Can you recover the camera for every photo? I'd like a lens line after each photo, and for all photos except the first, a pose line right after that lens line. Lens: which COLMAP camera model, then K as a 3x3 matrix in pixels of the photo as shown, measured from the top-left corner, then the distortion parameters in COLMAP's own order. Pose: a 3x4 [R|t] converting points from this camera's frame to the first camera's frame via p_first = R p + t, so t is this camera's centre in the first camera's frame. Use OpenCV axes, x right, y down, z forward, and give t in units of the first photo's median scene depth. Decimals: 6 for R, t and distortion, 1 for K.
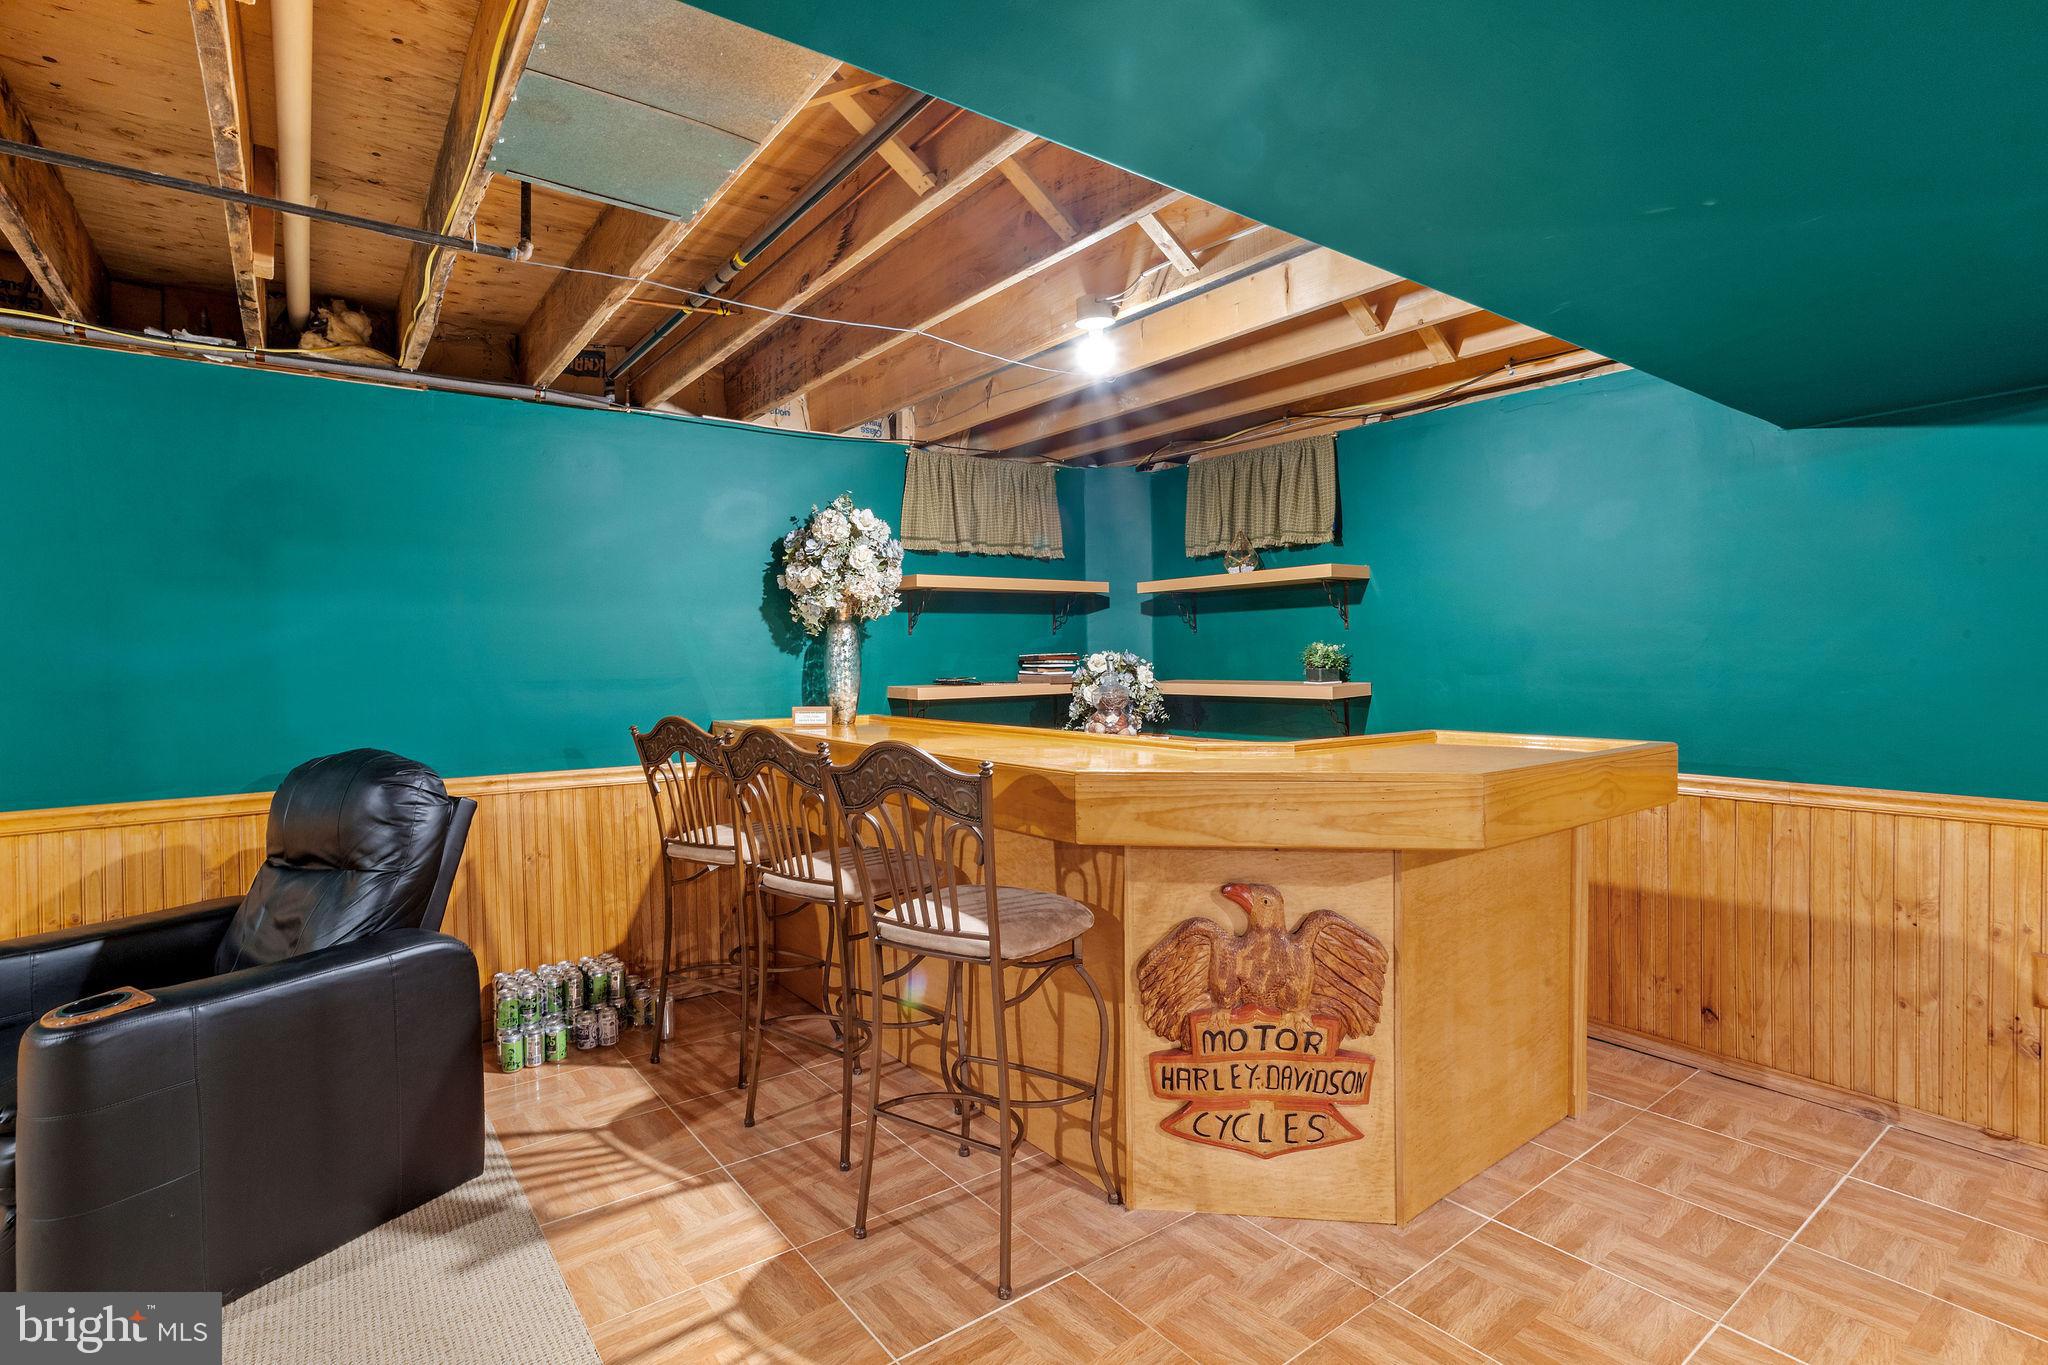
lens RADIAL K [[988.5, 0, 1008.5], [0, 988.5, 677.9], [0, 0, 1]] dist [-0.020665, 0.015634]
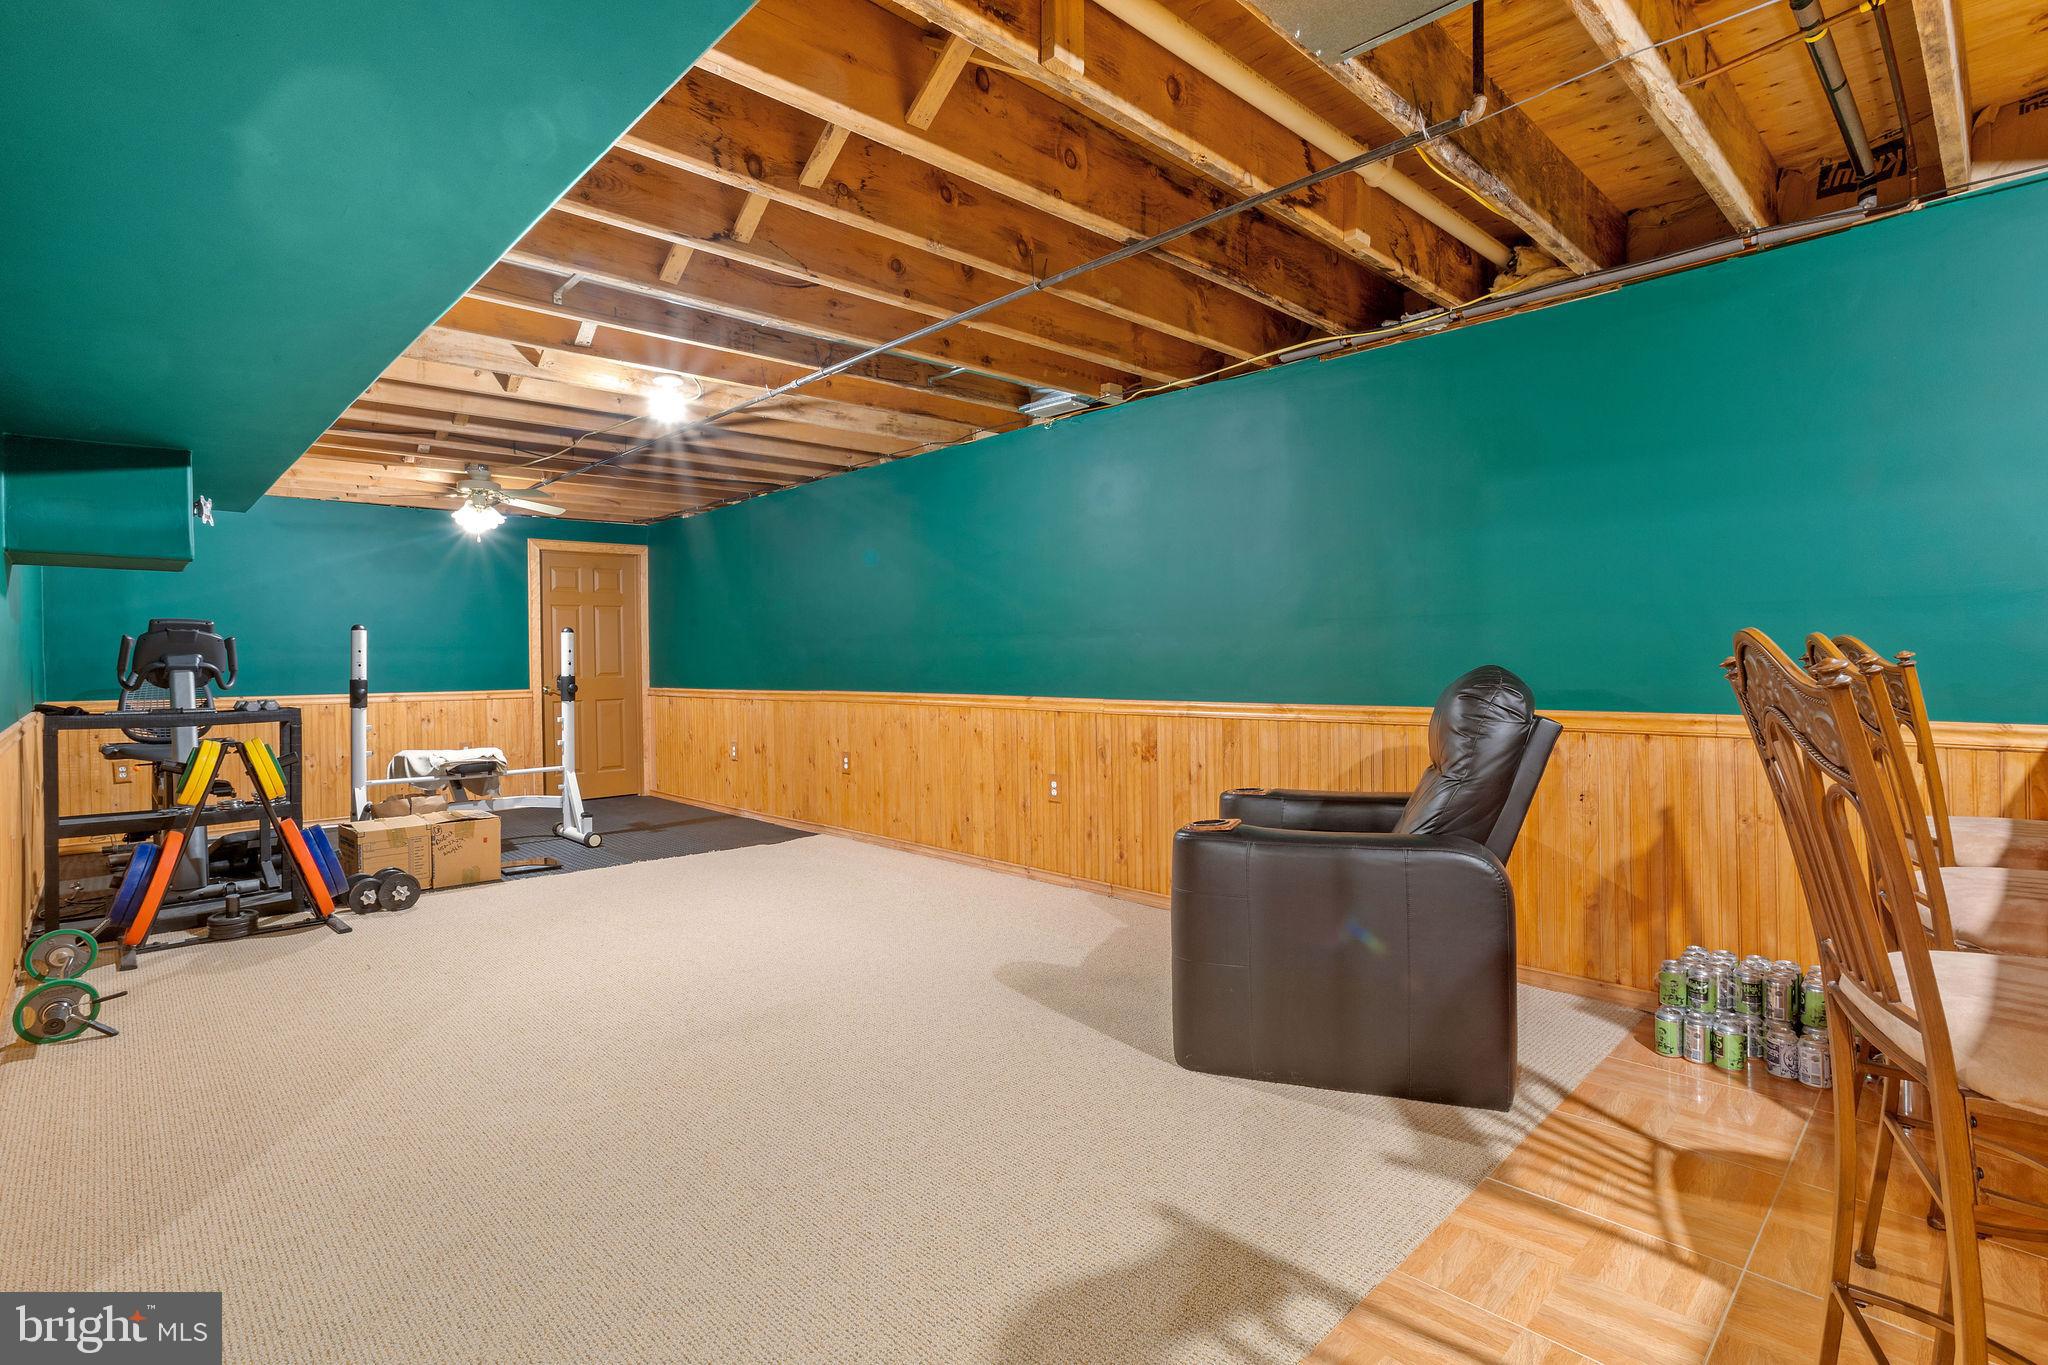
lens RADIAL K [[988.5, 0, 1007.2], [0, 988.5, 672.2], [0, 0, 1]] dist [-0.020665, 0.015634]
pose [[0.123741, 0.023660, -0.992032, 0.319418], [-0.010660, 0.999690, 0.022513, 0.065637], [0.992257, 0.007790, 0.123955, 0.391812]]
